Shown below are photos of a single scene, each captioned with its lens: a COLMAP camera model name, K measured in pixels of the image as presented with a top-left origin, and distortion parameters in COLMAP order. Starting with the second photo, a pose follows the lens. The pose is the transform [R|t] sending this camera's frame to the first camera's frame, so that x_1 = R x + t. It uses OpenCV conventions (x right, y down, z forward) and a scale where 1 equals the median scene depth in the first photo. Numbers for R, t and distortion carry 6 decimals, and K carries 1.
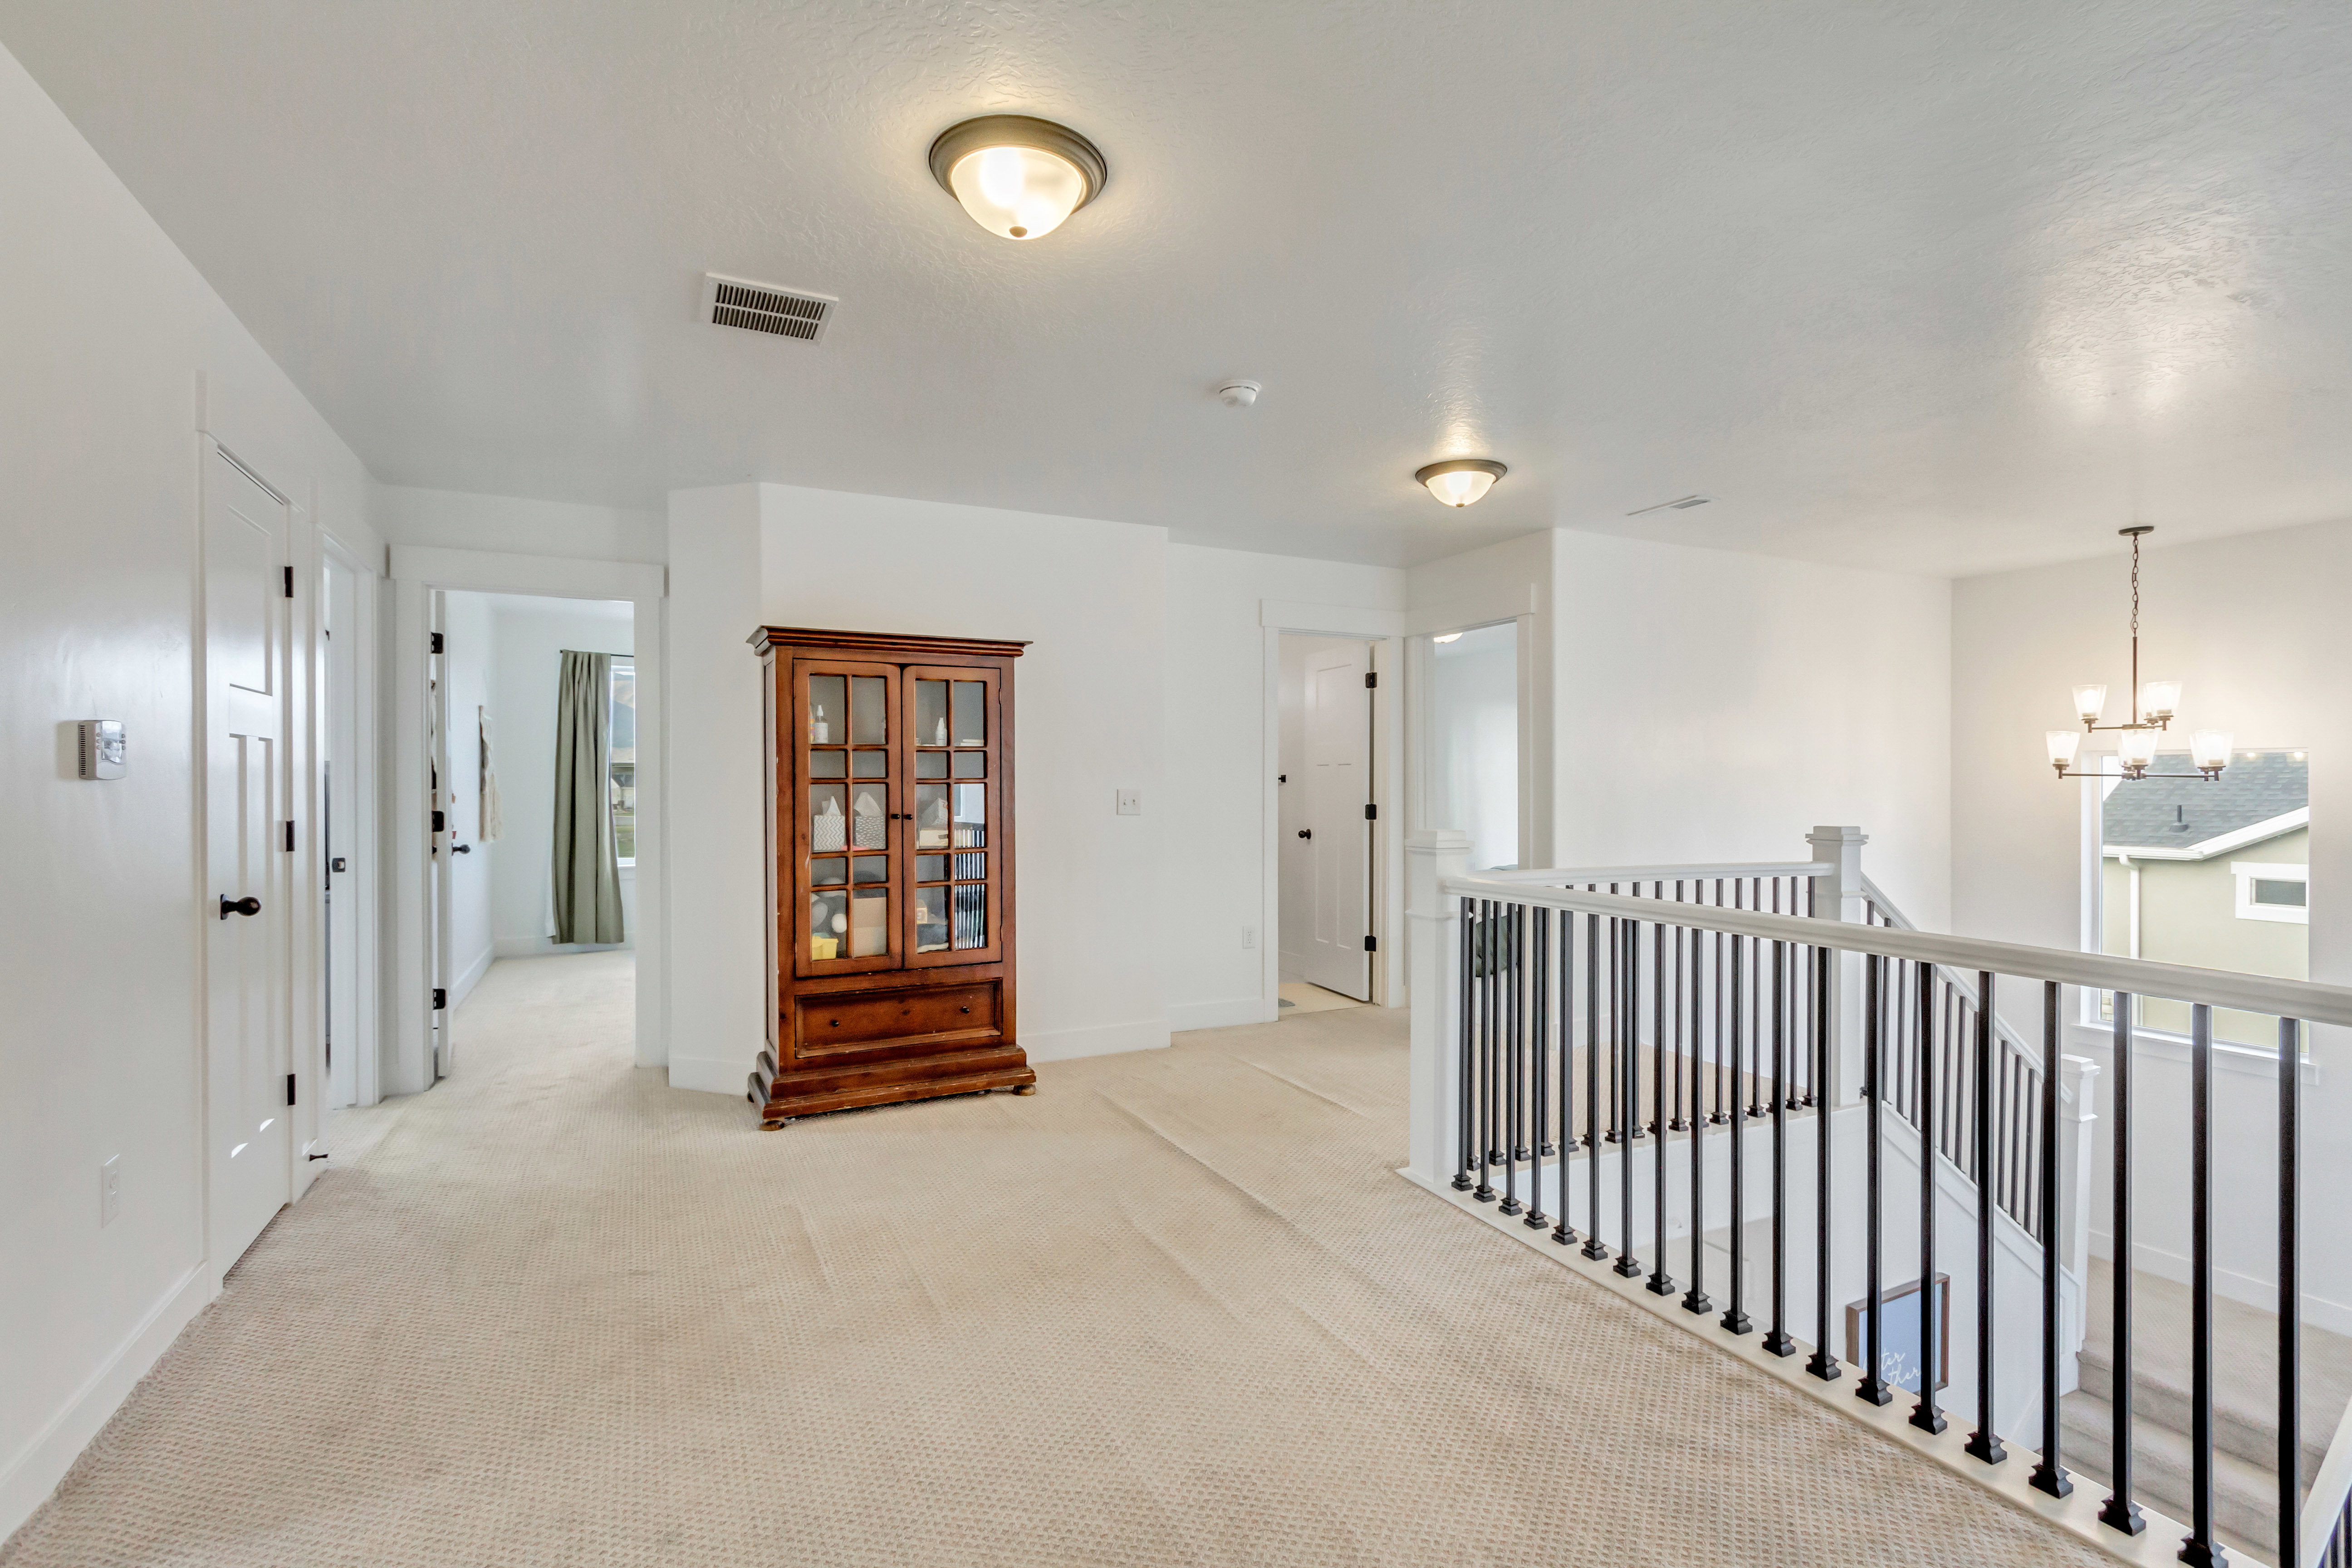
lens RADIAL K [[1099.2, 0, 1173.5], [0, 1099.2, 789.3], [0, 0, 1]] dist [0.003855, 0.000066]
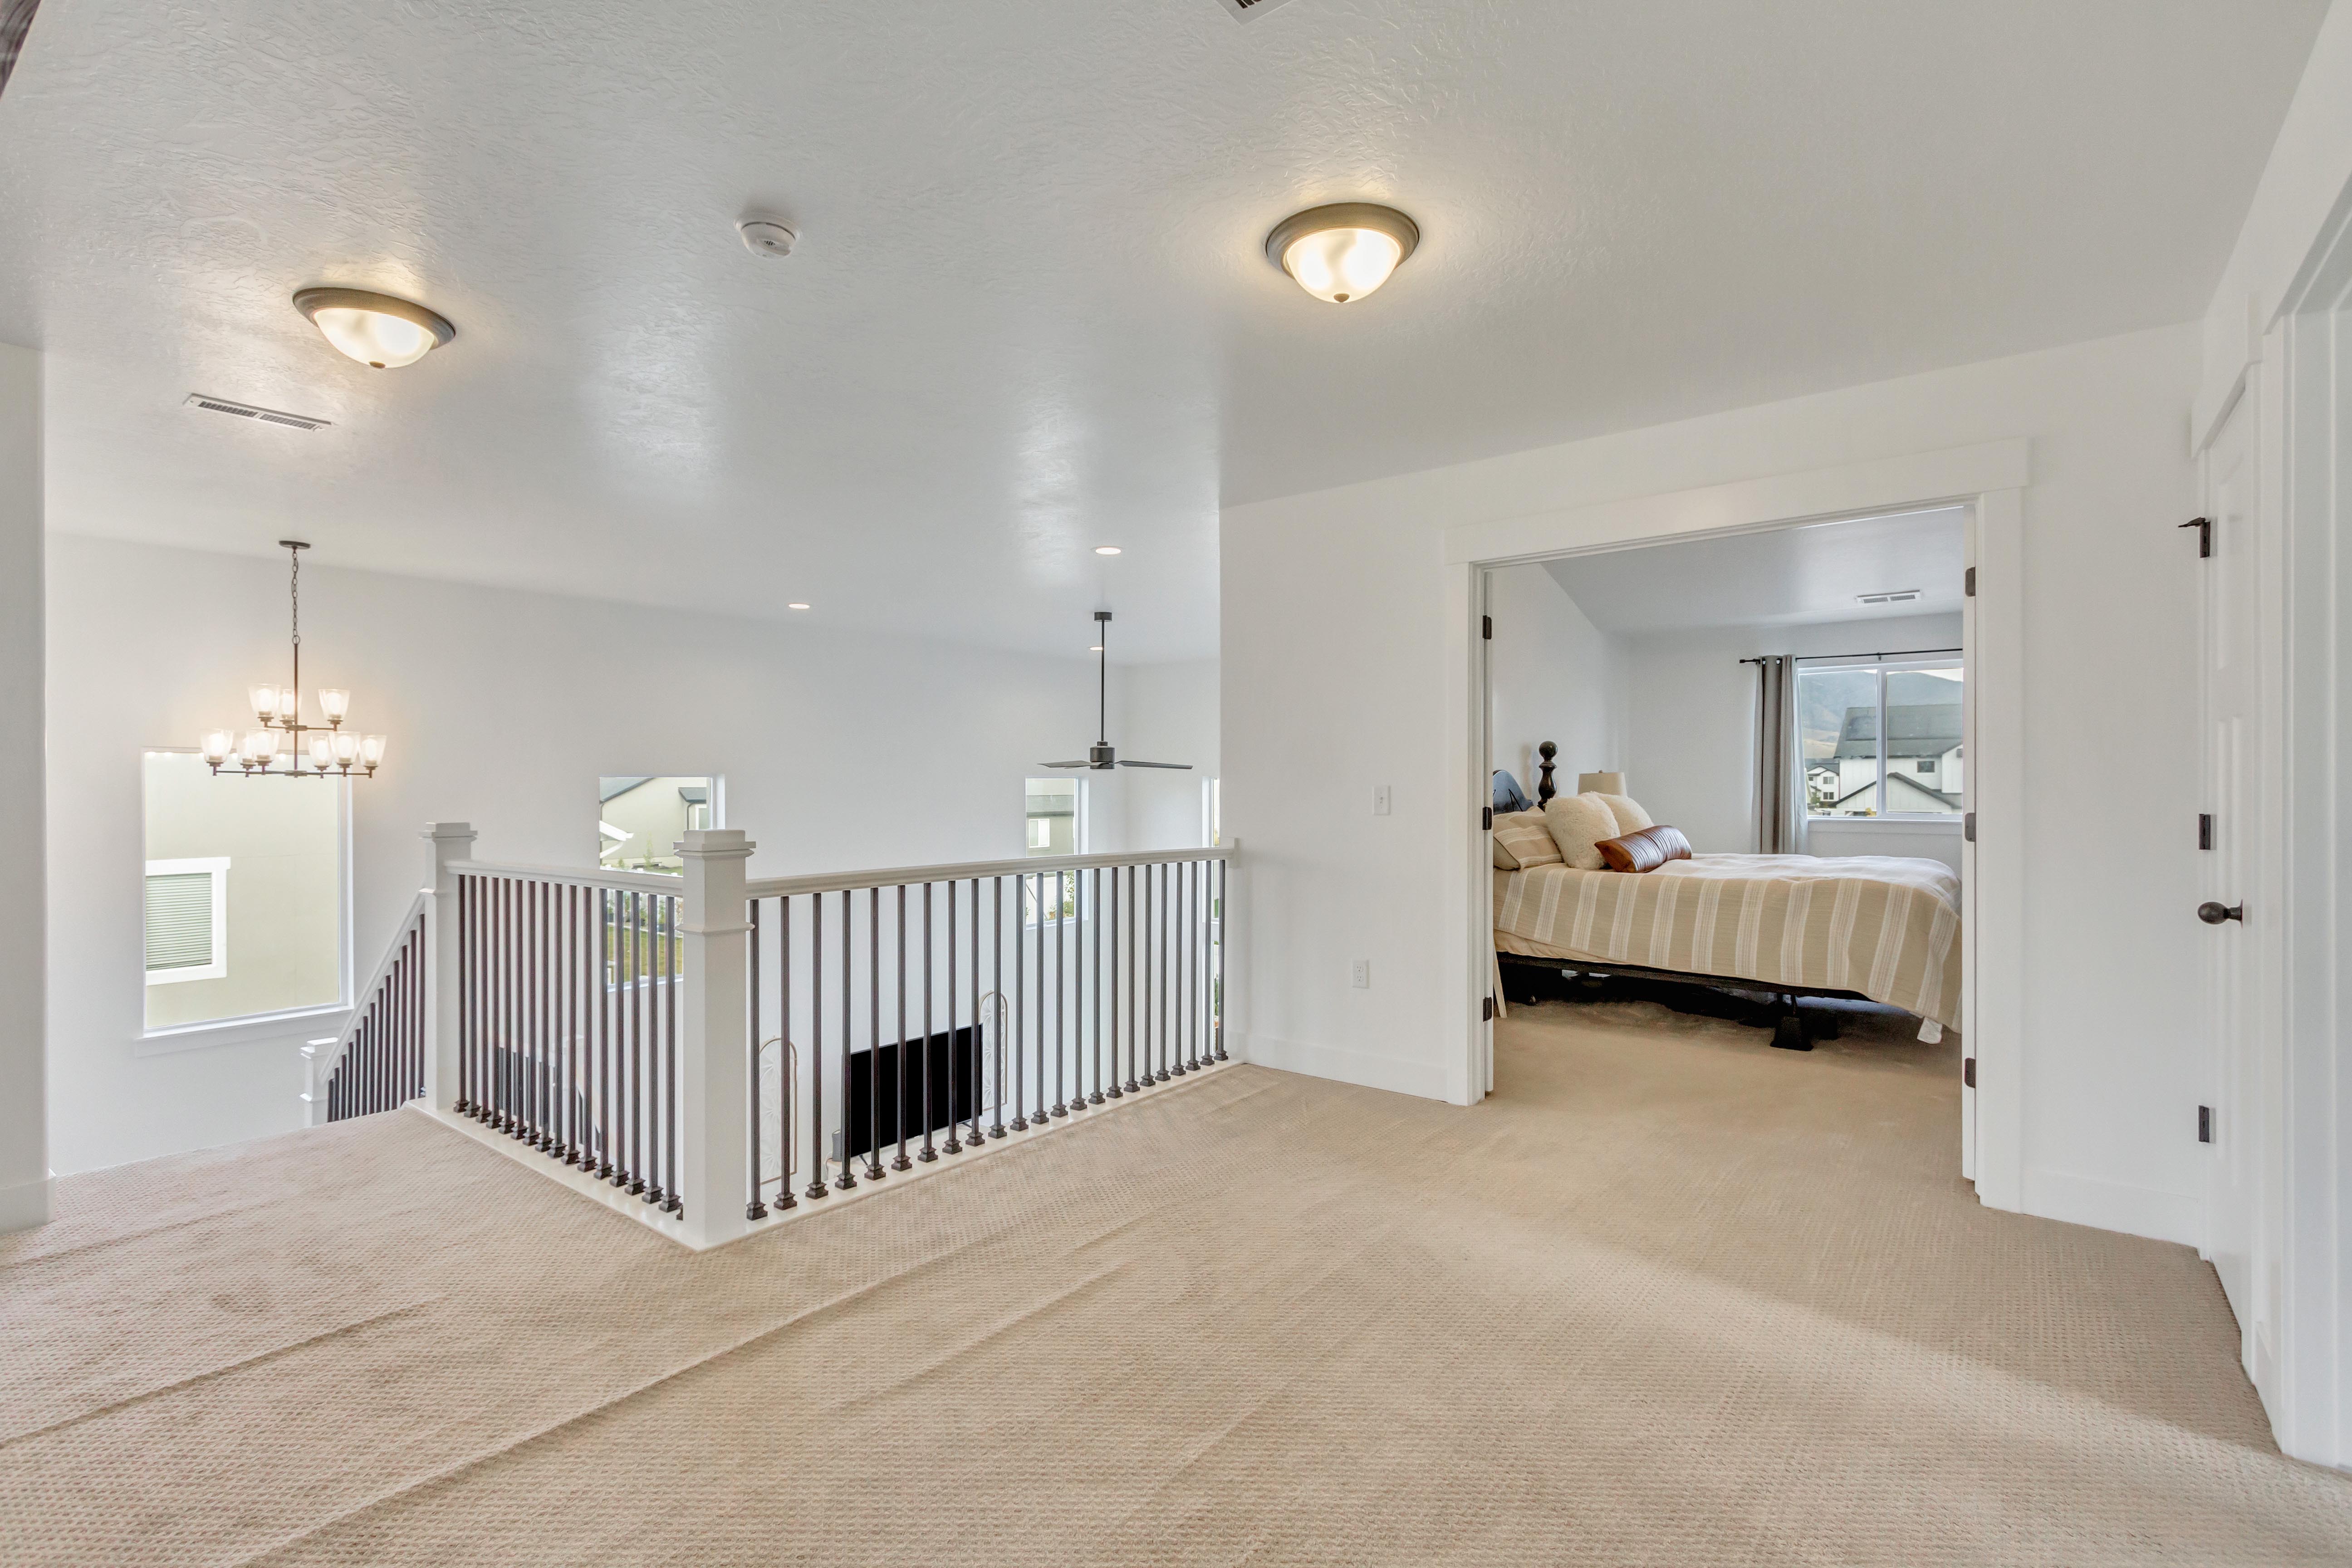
lens RADIAL K [[1099.2, 0, 1176.7], [0, 1099.2, 784.0], [0, 0, 1]] dist [0.003855, 0.000066]
pose [[-0.454213, -0.002954, 0.890888, -0.603243], [0.002801, 0.999985, 0.004744, -0.004977], [-0.890889, 0.004650, -0.454198, 0.918418]]
